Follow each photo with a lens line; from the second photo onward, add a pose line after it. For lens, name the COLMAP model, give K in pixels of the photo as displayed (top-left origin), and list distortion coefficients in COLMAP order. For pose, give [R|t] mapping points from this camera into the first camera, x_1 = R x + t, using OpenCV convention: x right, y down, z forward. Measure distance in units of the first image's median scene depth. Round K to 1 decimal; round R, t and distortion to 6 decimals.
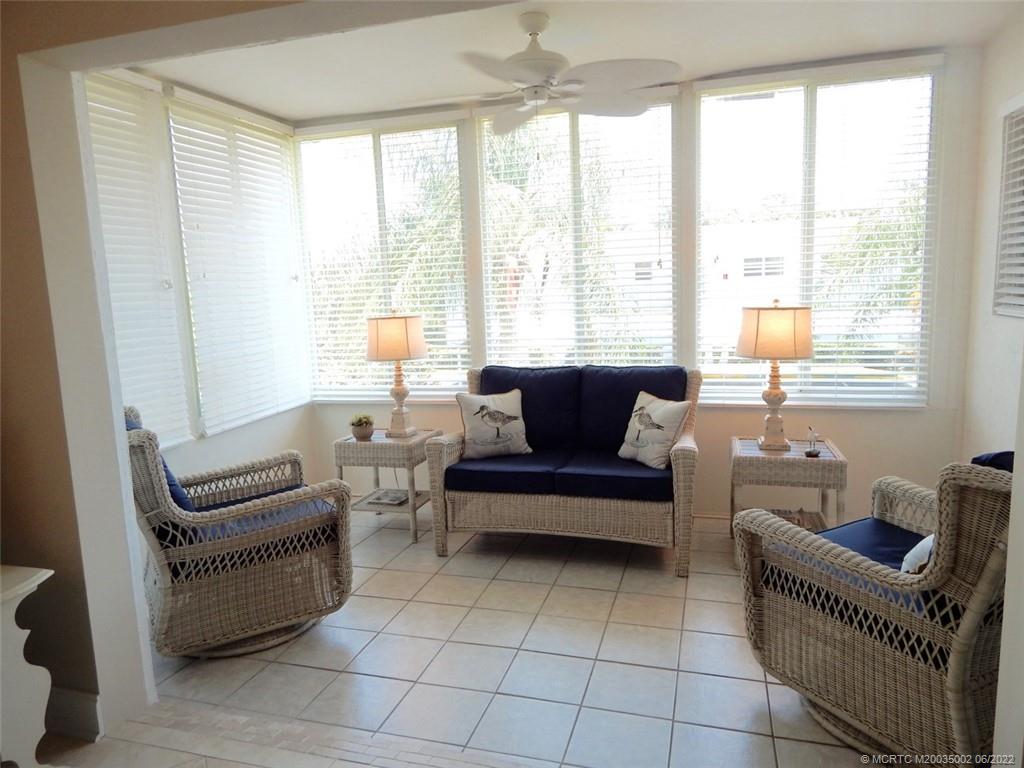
lens RADIAL K [[685.5, 0, 511.1], [0, 685.5, 385.4], [0, 0, 1]] dist [0.017318, -0.014150]
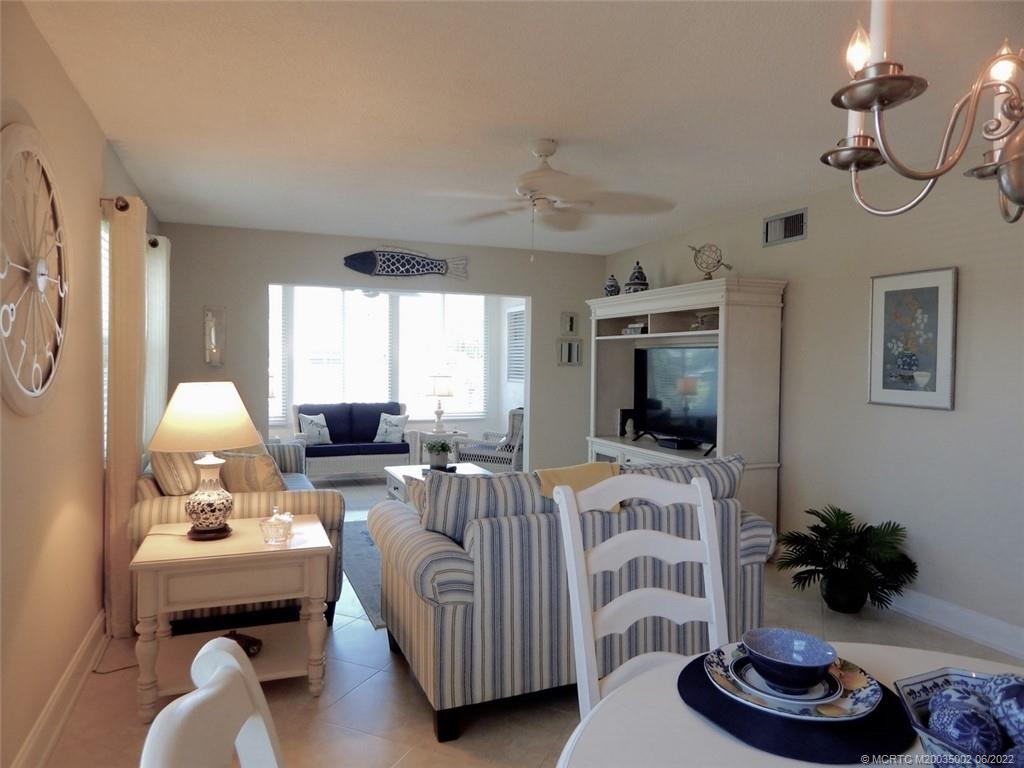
lens RADIAL K [[685.5, 0, 505.4], [0, 685.5, 379.9], [0, 0, 1]] dist [0.017318, -0.014150]
pose [[0.790644, 0.027120, 0.611675, -0.865068], [0.049545, 0.992909, -0.108064, 0.165188], [-0.610268, 0.115746, 0.783694, -1.011226]]
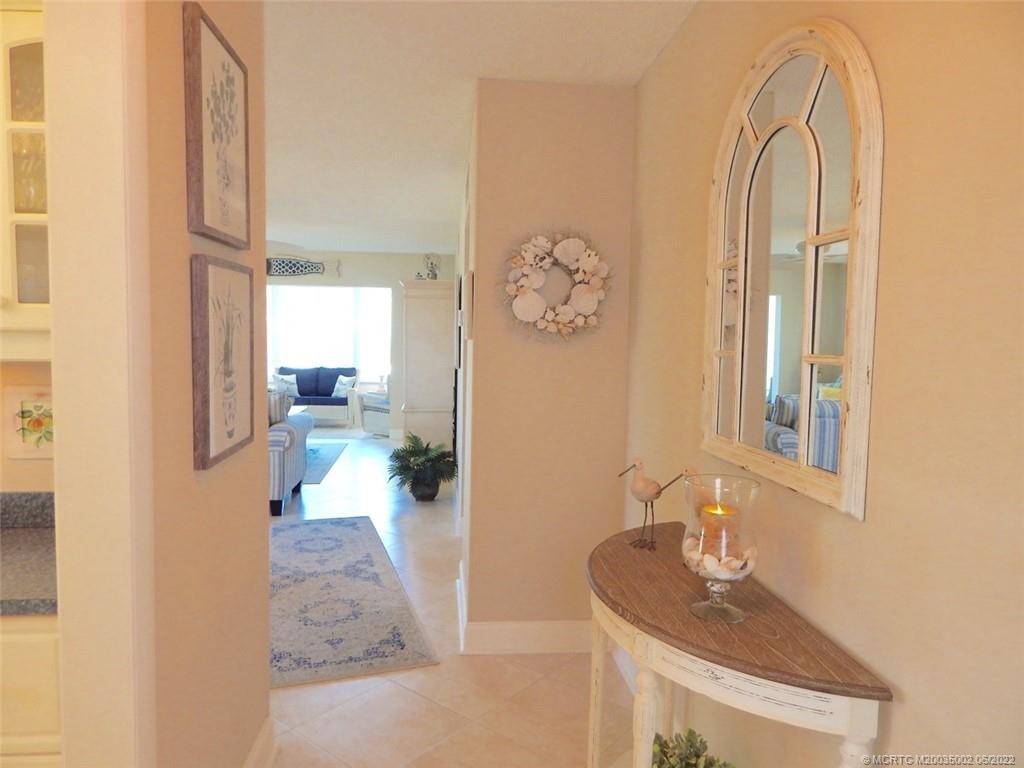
lens RADIAL K [[685.5, 0, 509.2], [0, 685.5, 379.7], [0, 0, 1]] dist [0.017318, -0.014150]
pose [[0.924796, 0.029100, 0.379348, -0.255551], [0.001800, 0.996725, -0.080849, 0.270433], [-0.380458, 0.075452, 0.921715, -1.997295]]
